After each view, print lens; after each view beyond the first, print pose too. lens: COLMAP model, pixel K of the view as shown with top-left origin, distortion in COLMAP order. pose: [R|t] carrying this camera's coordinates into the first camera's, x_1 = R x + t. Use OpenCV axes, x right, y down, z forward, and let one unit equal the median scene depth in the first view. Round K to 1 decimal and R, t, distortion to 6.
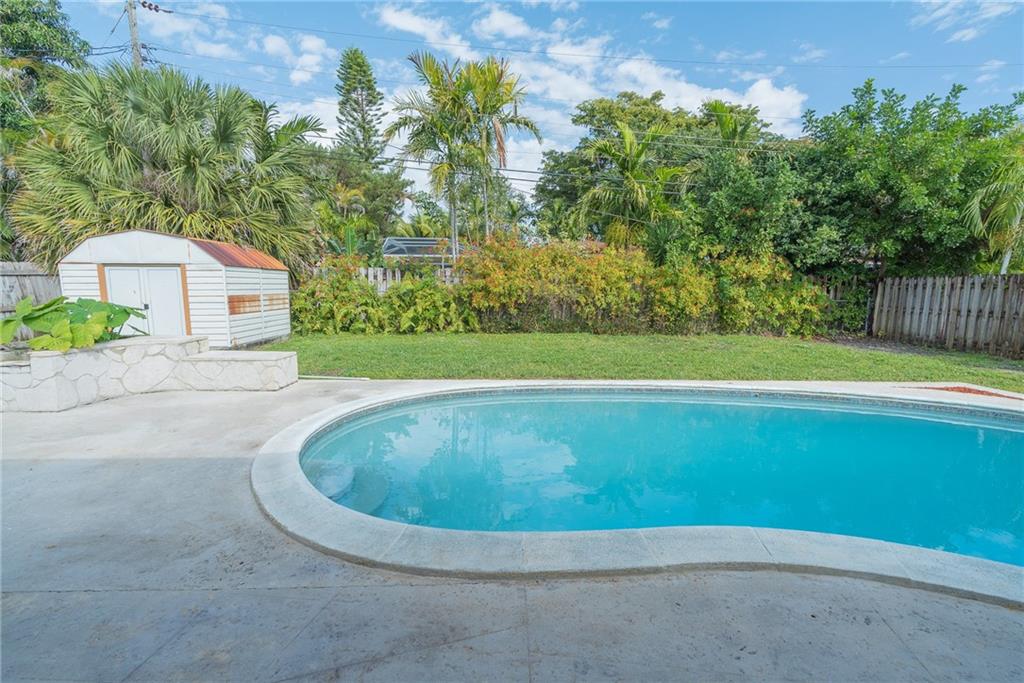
lens RADIAL K [[462.9, 0, 508.0], [0, 462.9, 344.3], [0, 0, 1]] dist [-0.000171, 0.000477]
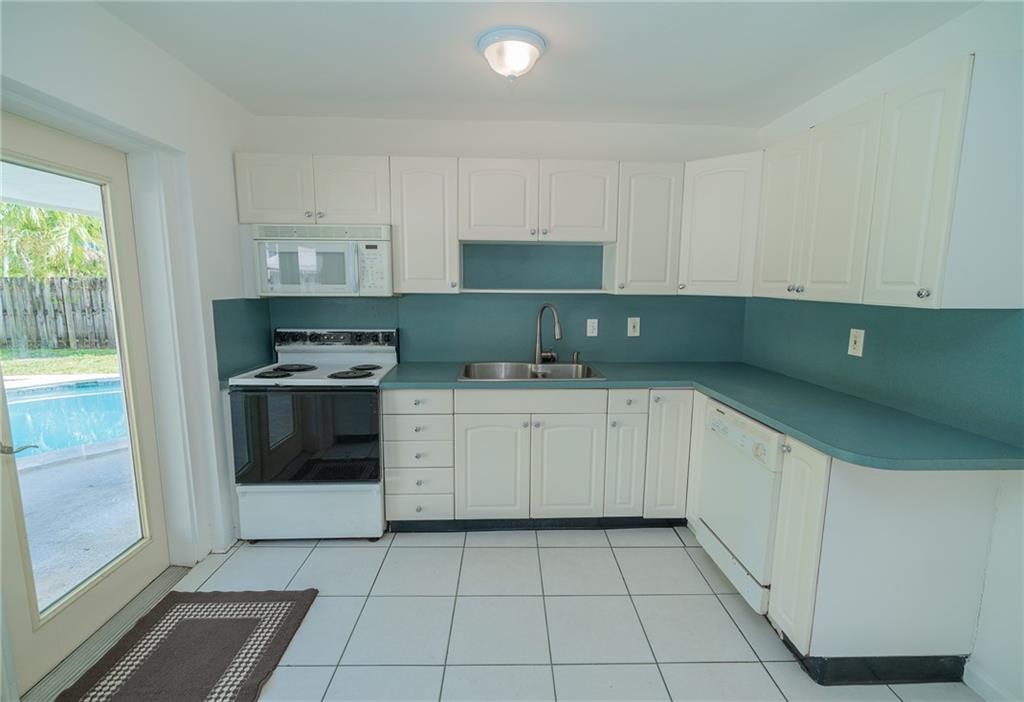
lens RADIAL K [[470.9, 0, 514.4], [0, 470.9, 352.3], [0, 0, 1]] dist [-0.001290, -0.000042]
pose [[-0.009966, -0.154358, 0.987965, -0.104819], [0.122460, 0.980388, 0.154410, 0.004896], [-0.992423, 0.122525, 0.009132, -0.201972]]
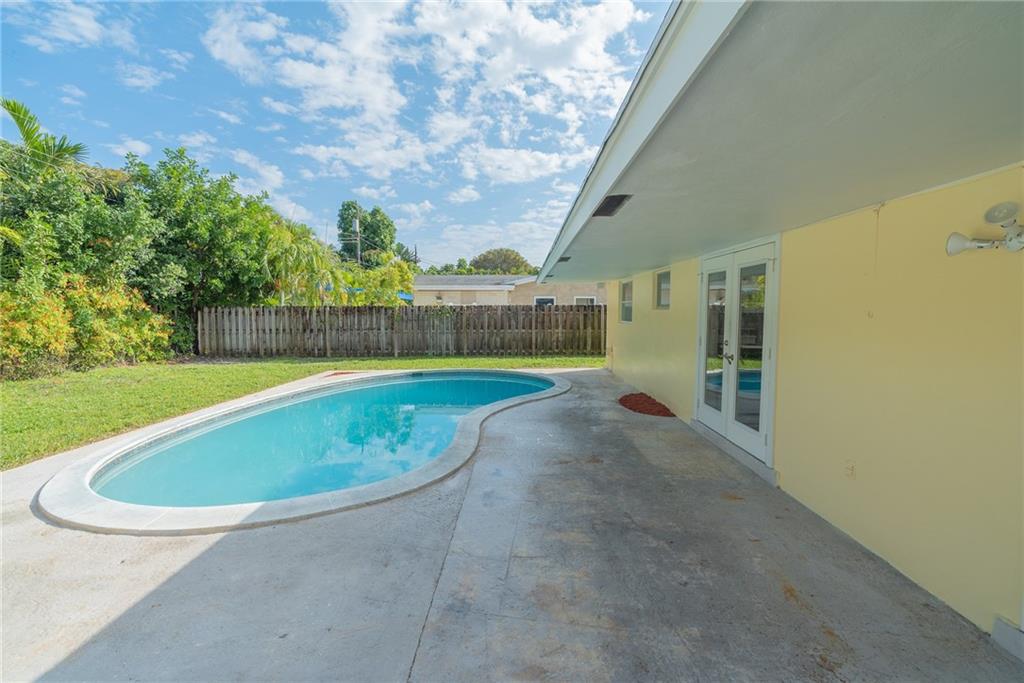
lens RADIAL K [[462.9, 0, 508.0], [0, 462.9, 344.3], [0, 0, 1]] dist [-0.000171, 0.000477]
pose [[0.079597, -0.088483, 0.992892, -0.395429], [0.132099, 0.988204, 0.077476, -0.035063], [-0.988036, 0.124993, 0.090347, 0.092420]]
